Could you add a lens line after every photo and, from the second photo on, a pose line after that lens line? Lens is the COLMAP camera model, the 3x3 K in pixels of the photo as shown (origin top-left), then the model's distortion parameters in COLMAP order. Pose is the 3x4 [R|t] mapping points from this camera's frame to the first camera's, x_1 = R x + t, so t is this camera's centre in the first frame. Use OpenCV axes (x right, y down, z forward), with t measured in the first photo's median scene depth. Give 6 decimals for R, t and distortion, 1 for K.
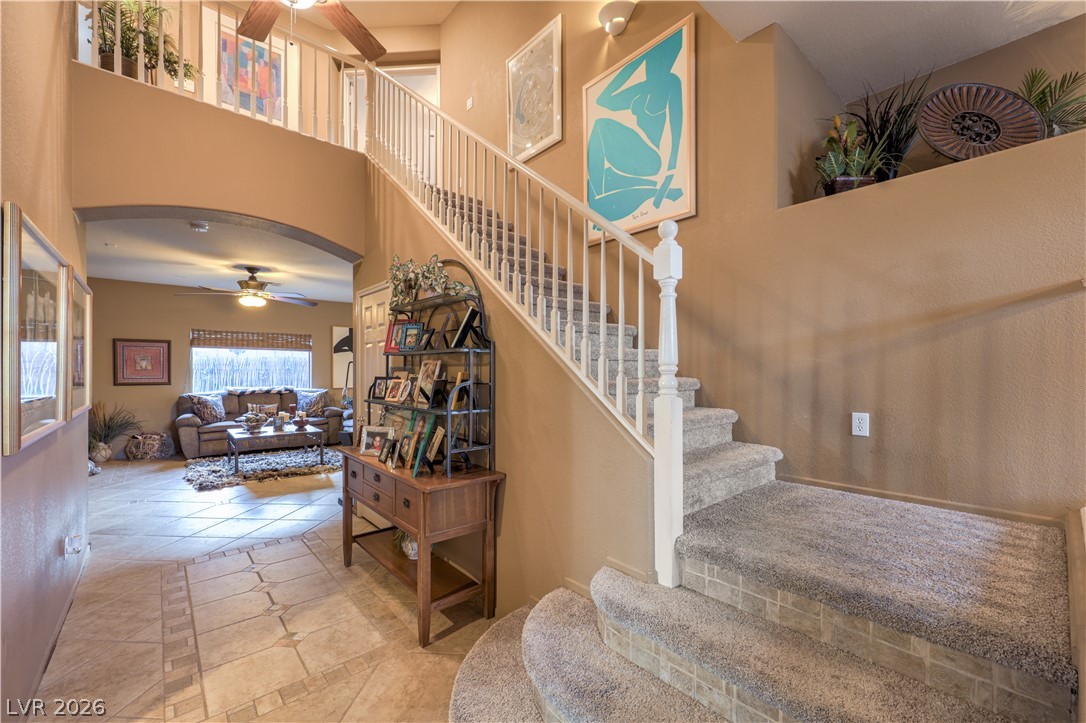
lens RADIAL K [[454.4, 0, 546.5], [0, 454.4, 368.9], [0, 0, 1]] dist [0.008003, 0.000488]
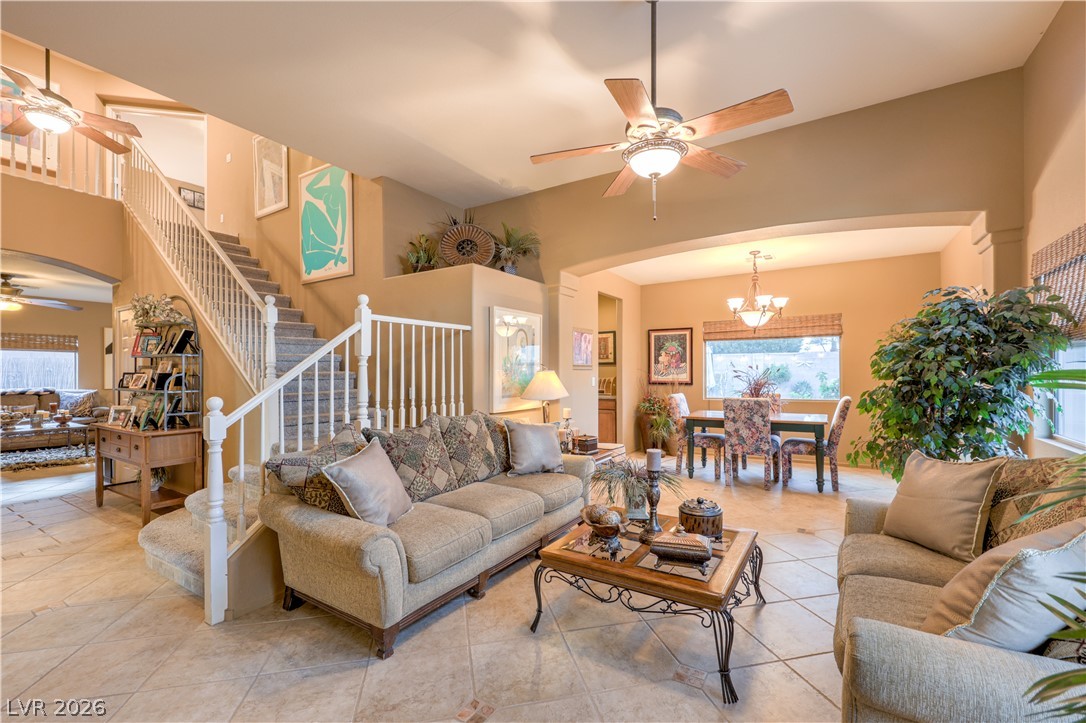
lens RADIAL K [[454.4, 0, 518.2], [0, 454.4, 367.3], [0, 0, 1]] dist [0.008003, 0.000488]
pose [[0.961011, -0.003427, 0.276490, 0.181773], [0.005385, 0.999965, -0.006325, 0.007166], [-0.276459, 0.007567, 0.960996, -0.314630]]
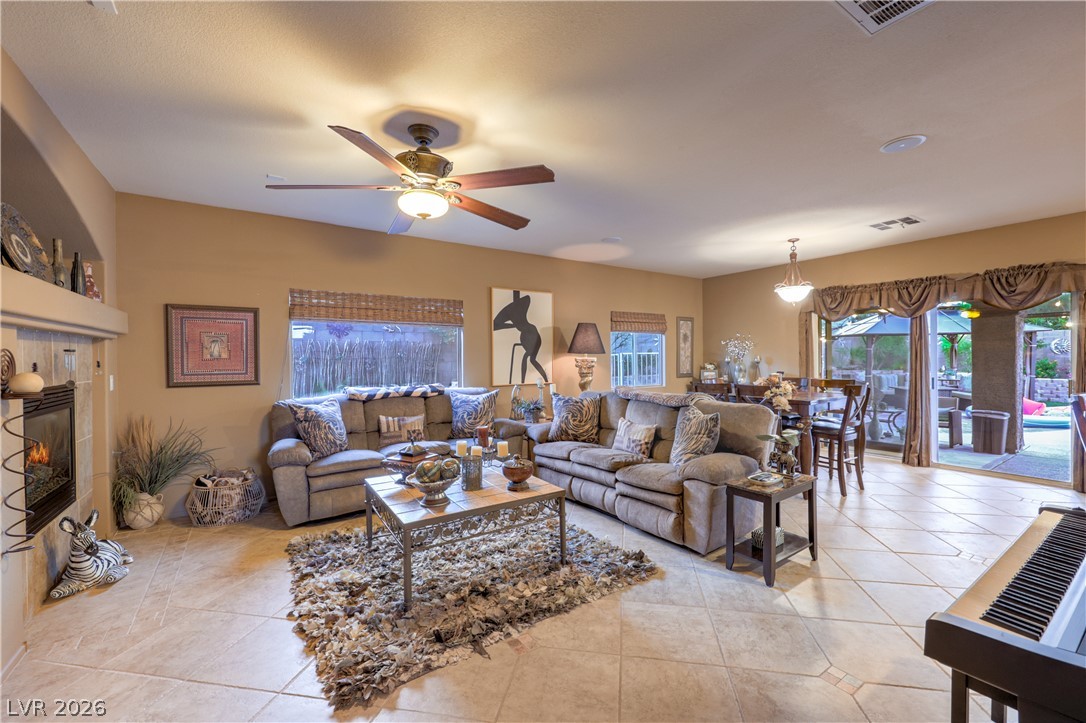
lens RADIAL K [[454.4, 0, 548.2], [0, 454.4, 355.9], [0, 0, 1]] dist [0.008003, 0.000488]
pose [[0.992565, -0.009853, -0.121317, -0.416454], [0.009918, 0.999951, -0.000068, 0.002127], [0.121312, -0.001136, 0.992614, 0.505490]]
